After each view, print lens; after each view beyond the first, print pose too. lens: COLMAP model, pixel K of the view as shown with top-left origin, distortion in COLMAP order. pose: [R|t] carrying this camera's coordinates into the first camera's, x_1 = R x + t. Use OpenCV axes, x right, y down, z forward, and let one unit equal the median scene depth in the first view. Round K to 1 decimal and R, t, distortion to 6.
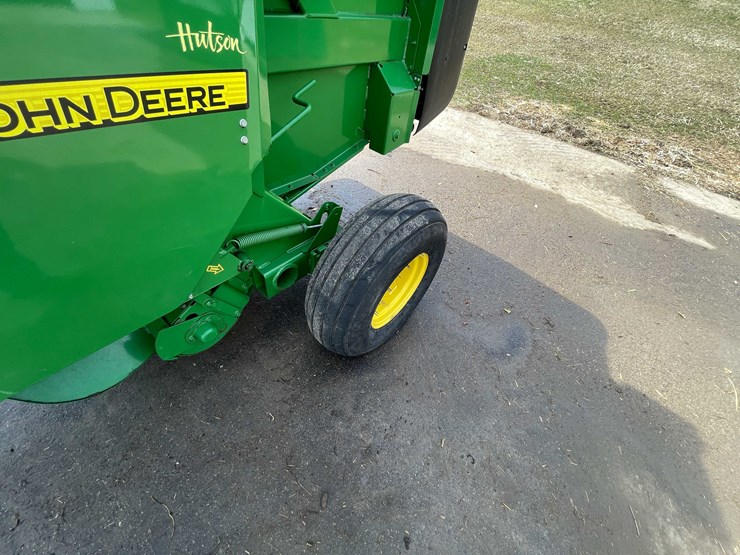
lens RADIAL K [[297.4, 0, 368.5], [0, 297.4, 276.8], [0, 0, 1]] dist [-0.002903, 0.000479]
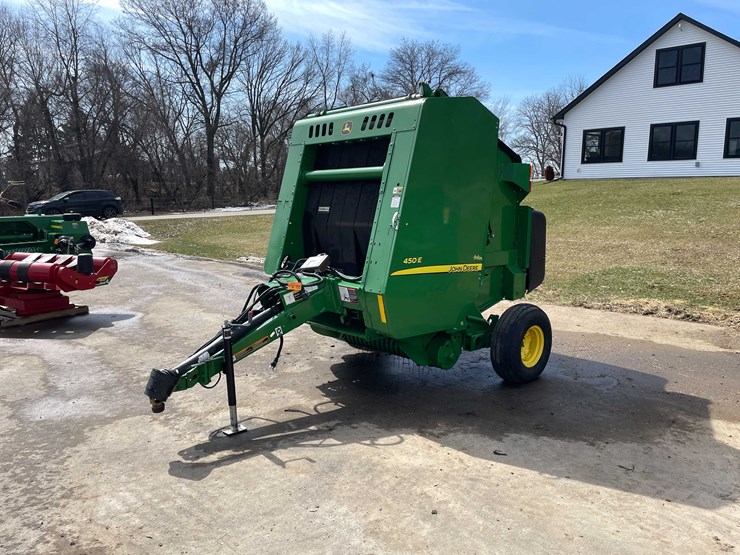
lens RADIAL K [[557.6, 0, 375.2], [0, 557.6, 282.5], [0, 0, 1]] dist [0.093444, -0.119304]
pose [[0.990443, -0.083940, -0.109439, -0.386585], [-0.002270, 0.783448, -0.621453, 1.606437], [0.137905, 0.615762, 0.775770, -1.874074]]
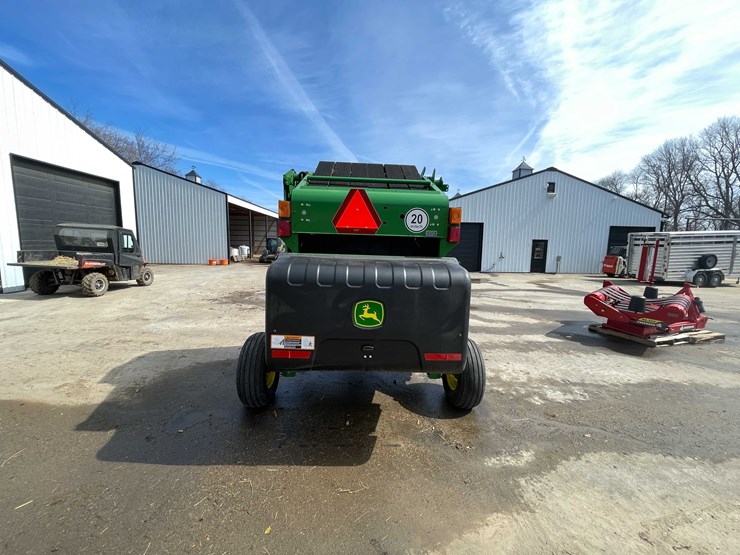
lens RADIAL K [[297.4, 0, 368.6], [0, 297.4, 278.4], [0, 0, 1]] dist [-0.002903, 0.000479]
pose [[-0.720739, -0.030685, -0.692527, 0.821570], [-0.568174, 0.598479, 0.564802, -1.714246], [0.397132, 0.800551, -0.448782, 1.385106]]
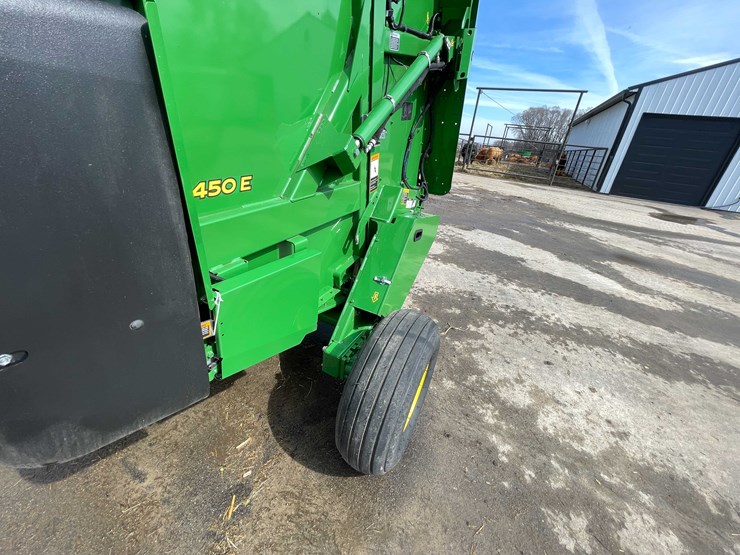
lens RADIAL K [[297.4, 0, 369.4], [0, 297.4, 276.3], [0, 0, 1]] dist [-0.002903, 0.000479]
pose [[-0.953783, -0.068476, -0.292589, -0.582208], [-0.299894, 0.278470, 0.912424, -1.456628], [0.018998, 0.958001, -0.286136, 1.192749]]
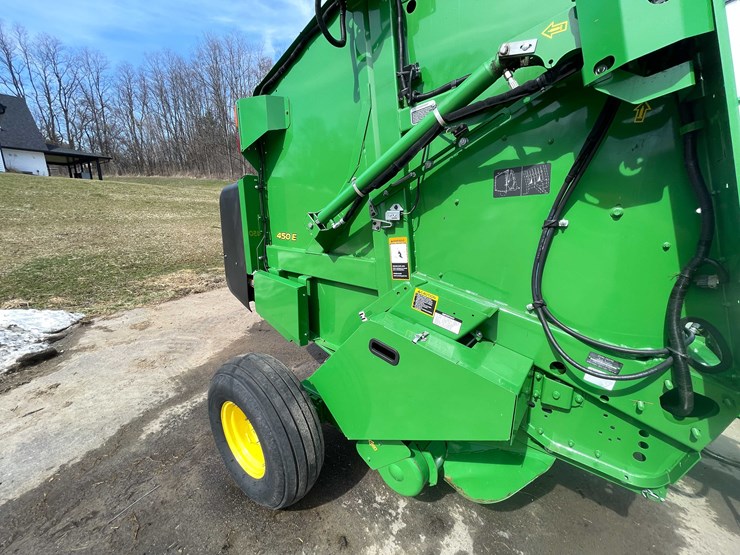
lens RADIAL K [[297.4, 0, 369.8], [0, 297.4, 277.2], [0, 0, 1]] dist [-0.002903, 0.000479]
pose [[-0.041031, -0.339515, 0.939705, -1.583823], [0.707467, 0.654259, 0.267274, -0.942072], [-0.705554, 0.675777, 0.213351, 0.547719]]
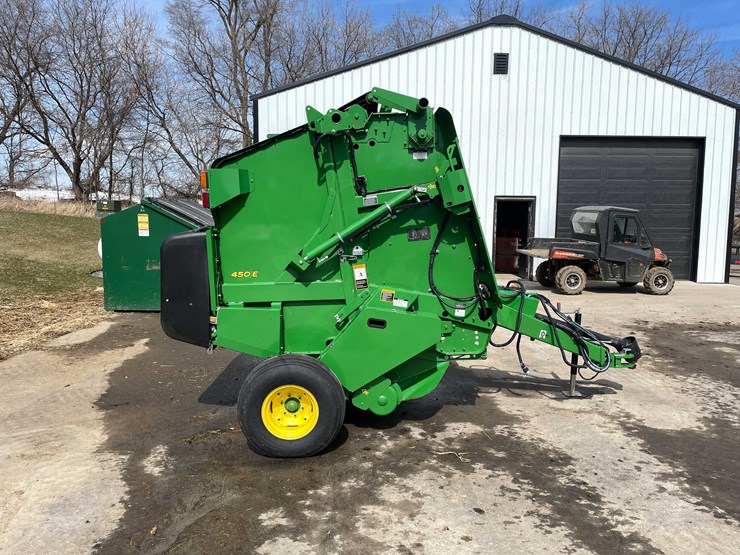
lens RADIAL K [[557.6, 0, 376.1], [0, 557.6, 279.2], [0, 0, 1]] dist [0.093444, -0.119304]
pose [[-0.674760, -0.175778, 0.716799, -2.671884], [0.489114, 0.620810, 0.612668, -2.194009], [-0.552689, 0.764001, -0.332923, 1.422186]]
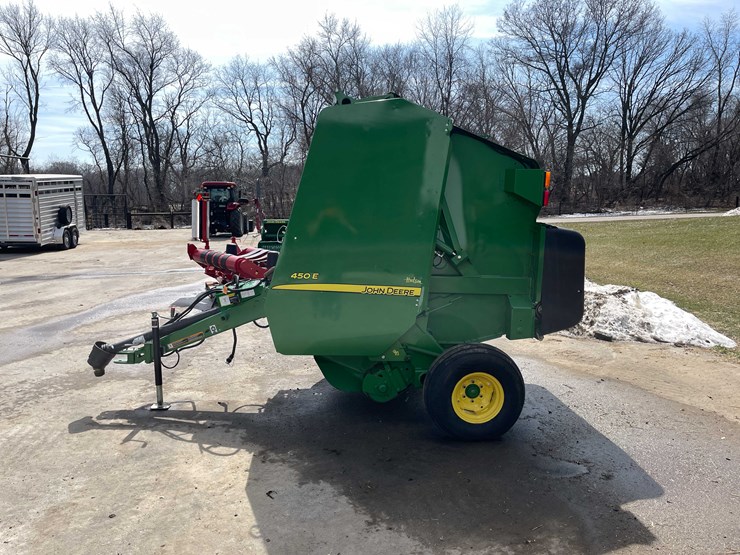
lens RADIAL K [[557.6, 0, 362.7], [0, 557.6, 272.2], [0, 0, 1]] dist [0.093444, -0.119304]
pose [[0.715027, -0.007337, -0.699058, 1.383737], [-0.462995, 0.744249, -0.481383, 1.001402], [0.523805, 0.667862, 0.528761, -1.119555]]
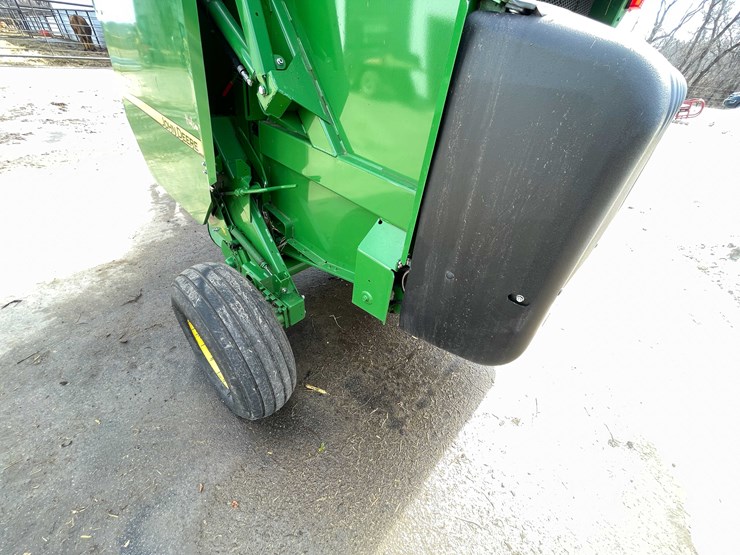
lens RADIAL K [[297.4, 0, 369.7], [0, 297.4, 276.6], [0, 0, 1]] dist [-0.002903, 0.000479]
pose [[-0.026756, 0.533611, -0.845307, 0.605685], [-0.792849, 0.503689, 0.343056, -0.647237], [0.608830, 0.679380, 0.409596, 0.533602]]
